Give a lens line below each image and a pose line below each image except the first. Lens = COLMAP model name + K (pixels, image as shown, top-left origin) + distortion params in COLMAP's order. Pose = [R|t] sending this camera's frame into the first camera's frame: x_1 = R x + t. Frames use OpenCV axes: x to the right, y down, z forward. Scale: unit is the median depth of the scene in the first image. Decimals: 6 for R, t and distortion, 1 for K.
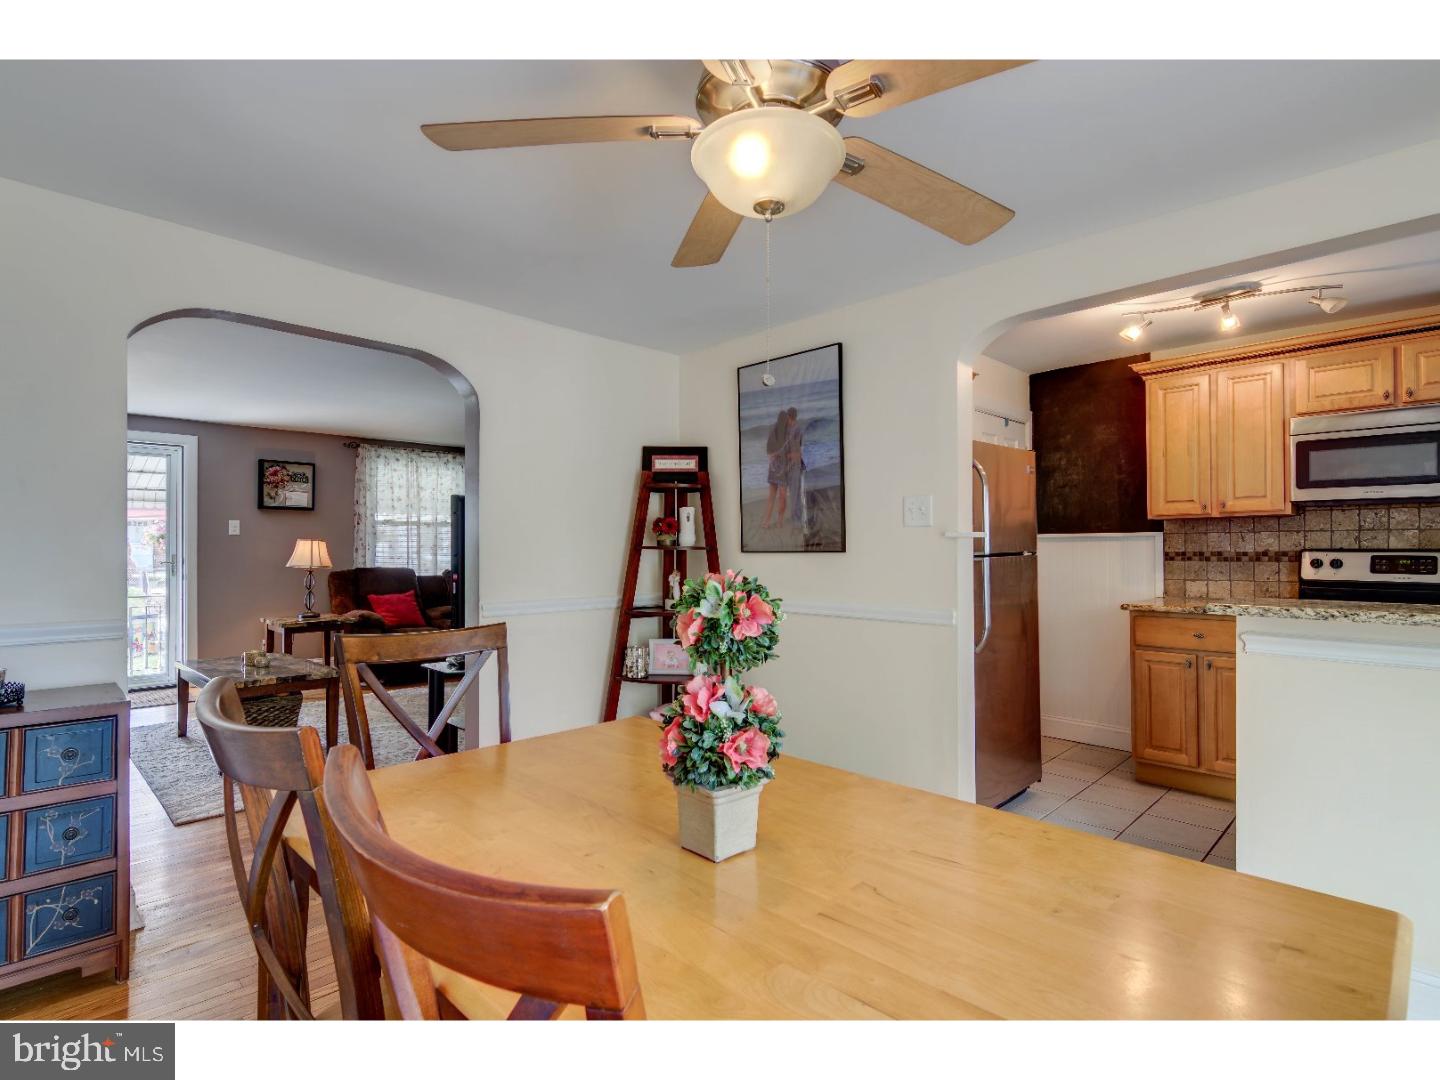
lens RADIAL K [[727.1, 0, 717.1], [0, 727.1, 545.5], [0, 0, 1]] dist [0.014169, -0.010761]
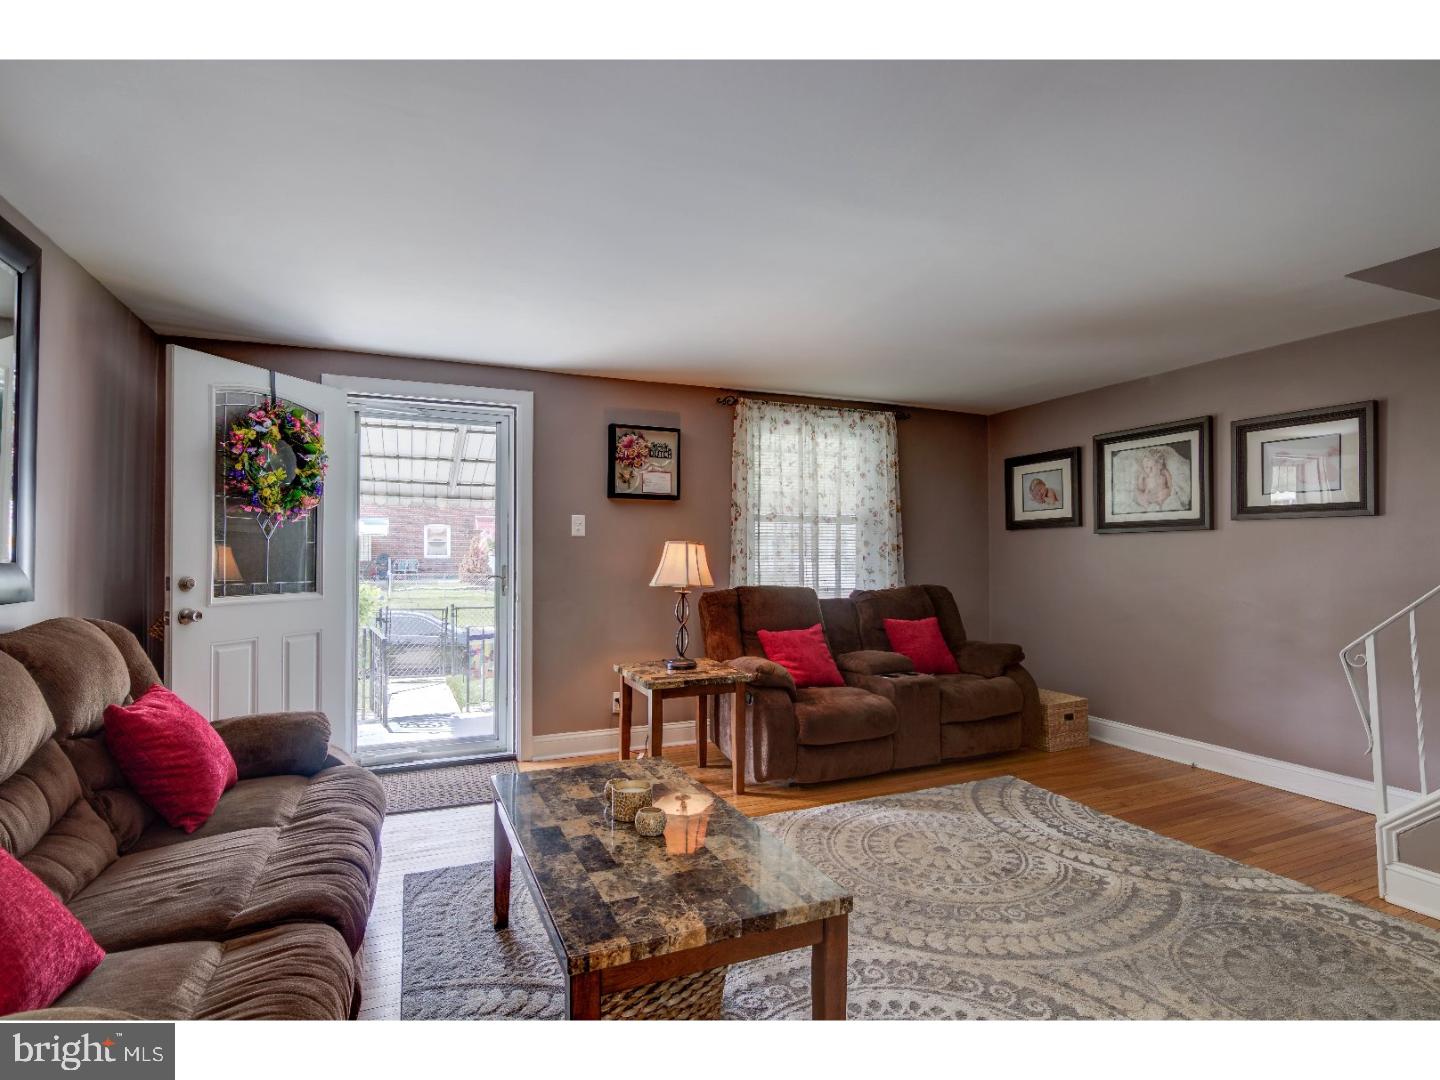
lens RADIAL K [[727.1, 0, 717.1], [0, 727.1, 545.5], [0, 0, 1]] dist [0.014169, -0.010761]
pose [[0.929531, -0.003777, -0.368724, -0.278566], [-0.000559, 0.999932, -0.011651, 0.001704], [0.368743, 0.011036, 0.929466, 0.399911]]
